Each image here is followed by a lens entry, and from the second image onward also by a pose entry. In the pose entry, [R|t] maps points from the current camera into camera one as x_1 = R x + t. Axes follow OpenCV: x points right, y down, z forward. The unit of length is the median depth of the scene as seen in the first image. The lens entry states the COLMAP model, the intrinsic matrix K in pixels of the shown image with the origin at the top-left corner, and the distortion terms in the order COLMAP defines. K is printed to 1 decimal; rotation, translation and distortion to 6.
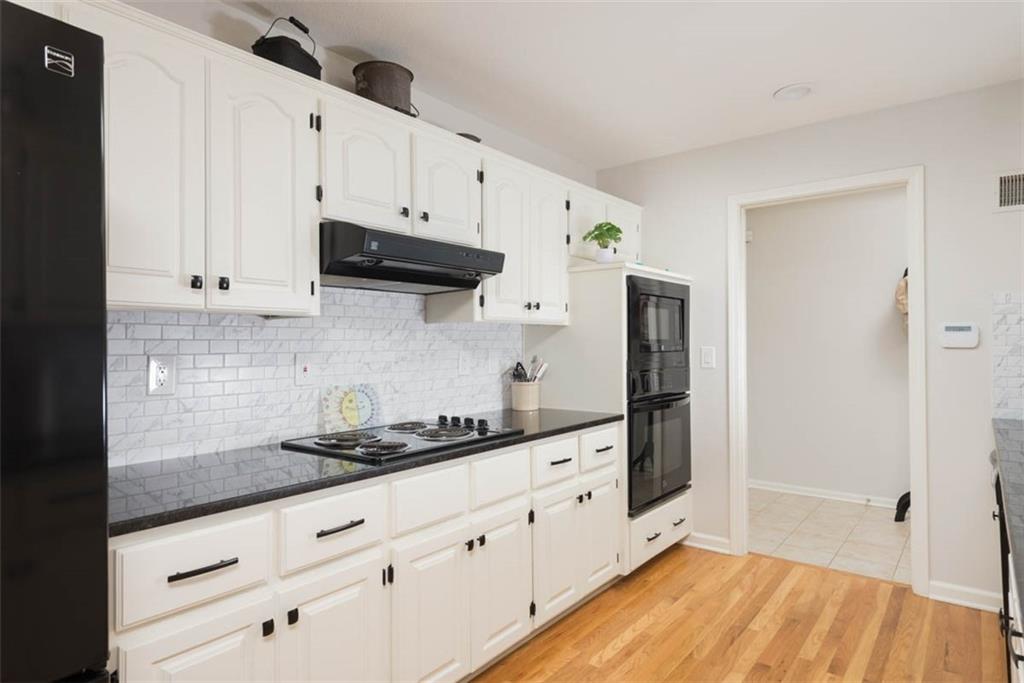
lens RADIAL K [[590.7, 0, 511.8], [0, 590.7, 342.1], [0, 0, 1]] dist [0.012065, -0.002936]
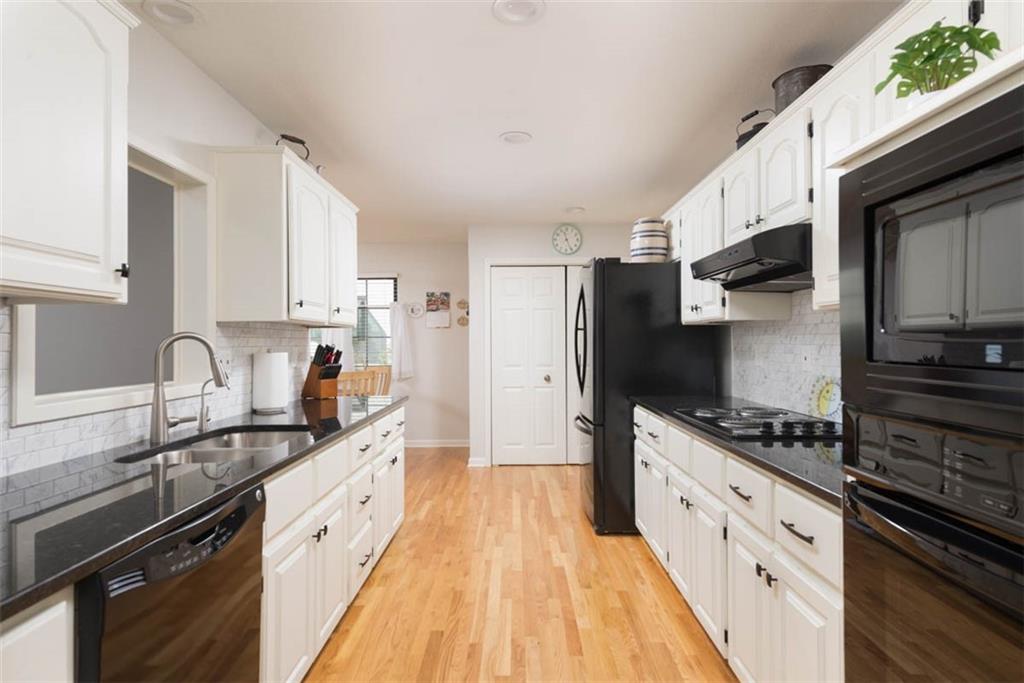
lens RADIAL K [[559.0, 0, 520.7], [0, 559.0, 340.5], [0, 0, 1]] dist [0.006076, -0.002567]
pose [[-0.782546, 0.009277, -0.622524, 0.675538], [0.010790, 0.999941, 0.001338, 0.000333], [0.622499, -0.005670, -0.782600, 1.243684]]
